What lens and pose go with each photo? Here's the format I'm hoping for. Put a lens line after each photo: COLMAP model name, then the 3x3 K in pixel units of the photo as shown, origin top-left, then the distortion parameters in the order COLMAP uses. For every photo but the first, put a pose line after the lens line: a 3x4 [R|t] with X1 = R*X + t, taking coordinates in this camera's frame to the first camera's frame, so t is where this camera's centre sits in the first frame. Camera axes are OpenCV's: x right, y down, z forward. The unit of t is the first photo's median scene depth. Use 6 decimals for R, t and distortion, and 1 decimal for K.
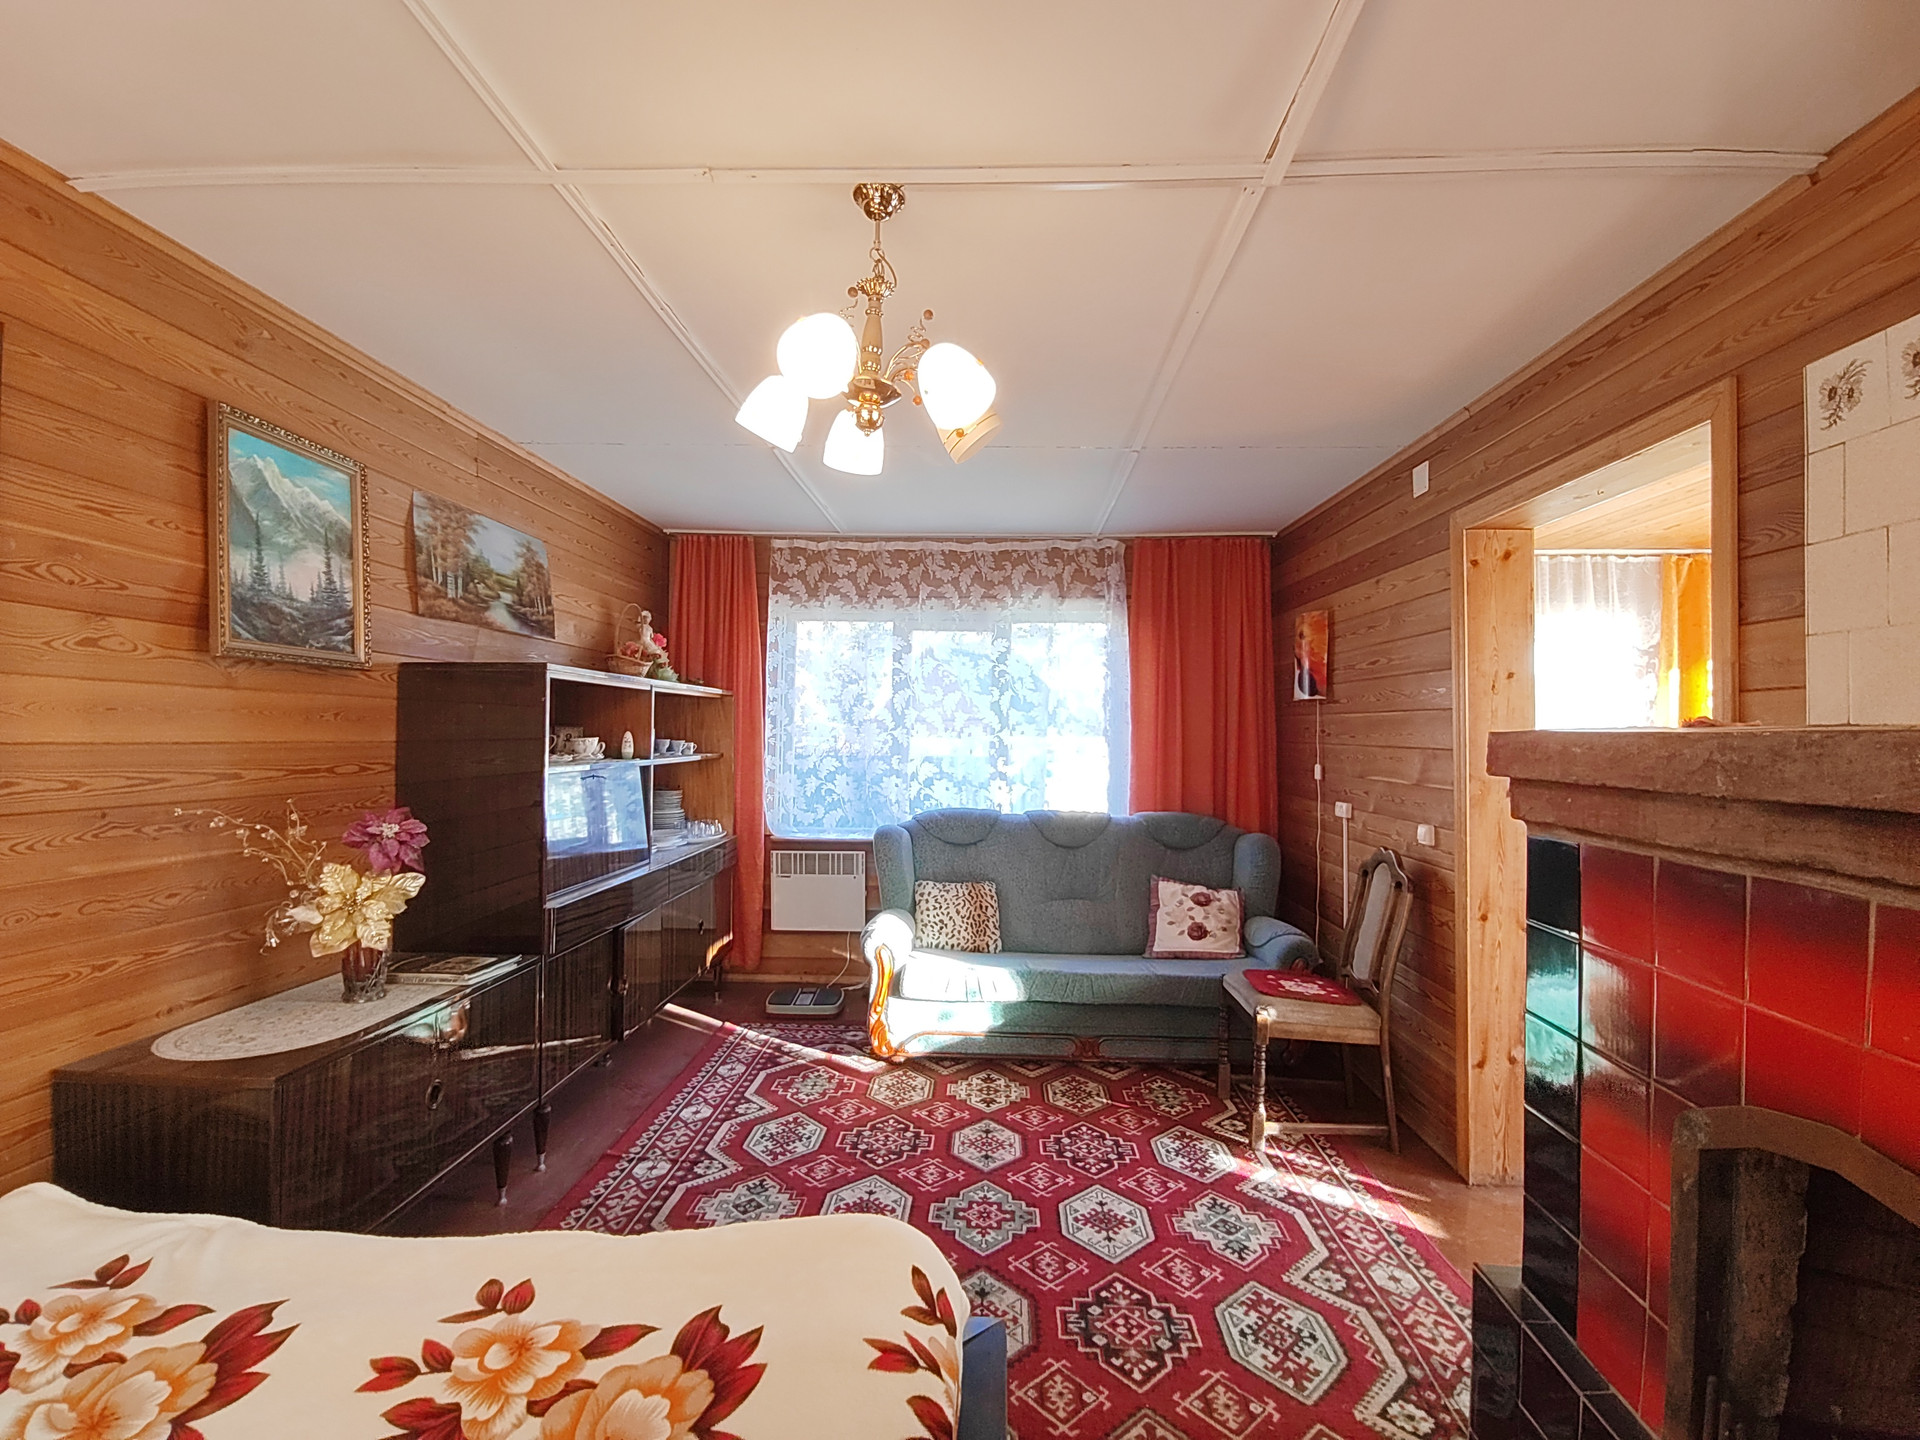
lens RADIAL K [[890.8, 0, 959.3], [0, 890.8, 716.3], [0, 0, 1]] dist [0.000374, -0.008215]
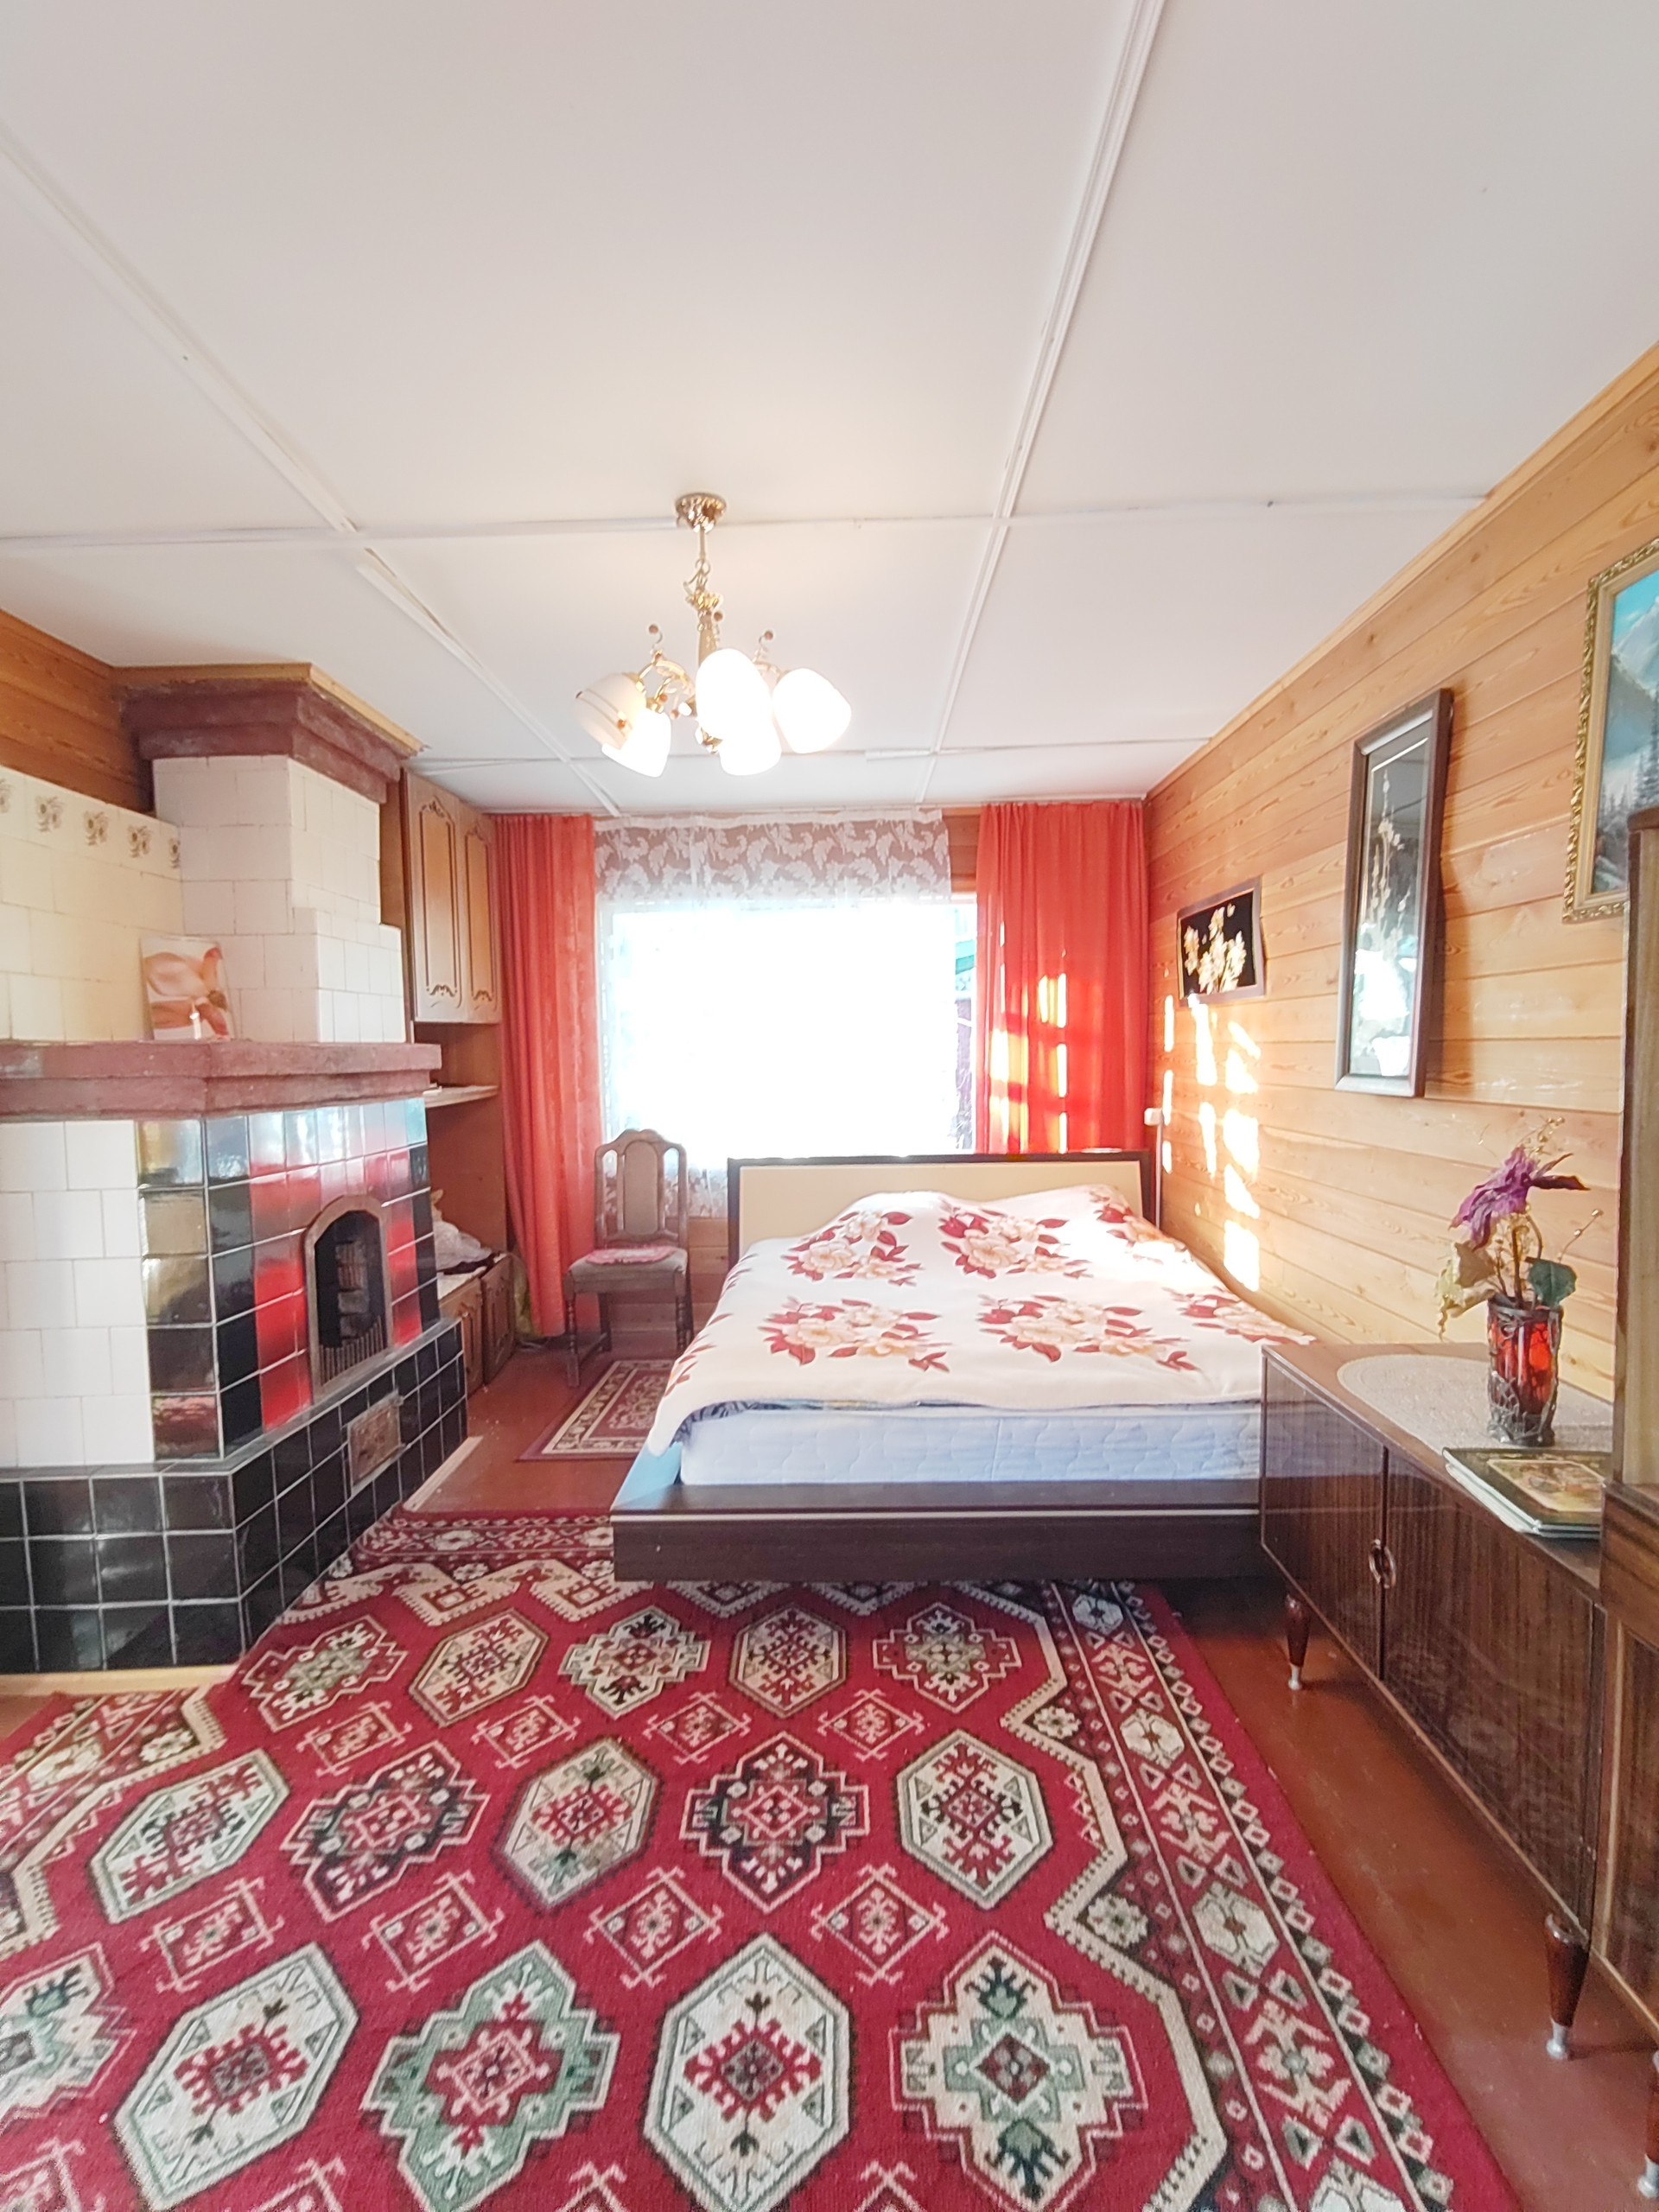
lens RADIAL K [[1026.3, 0, 827.7], [0, 1026.3, 1113.5], [0, 0, 1]] dist [0.000374, -0.008215]
pose [[-0.999563, 0.006835, -0.028756, -0.173924], [0.005714, 0.999228, 0.038880, 0.052525], [0.028999, 0.038699, -0.998830, 1.941022]]
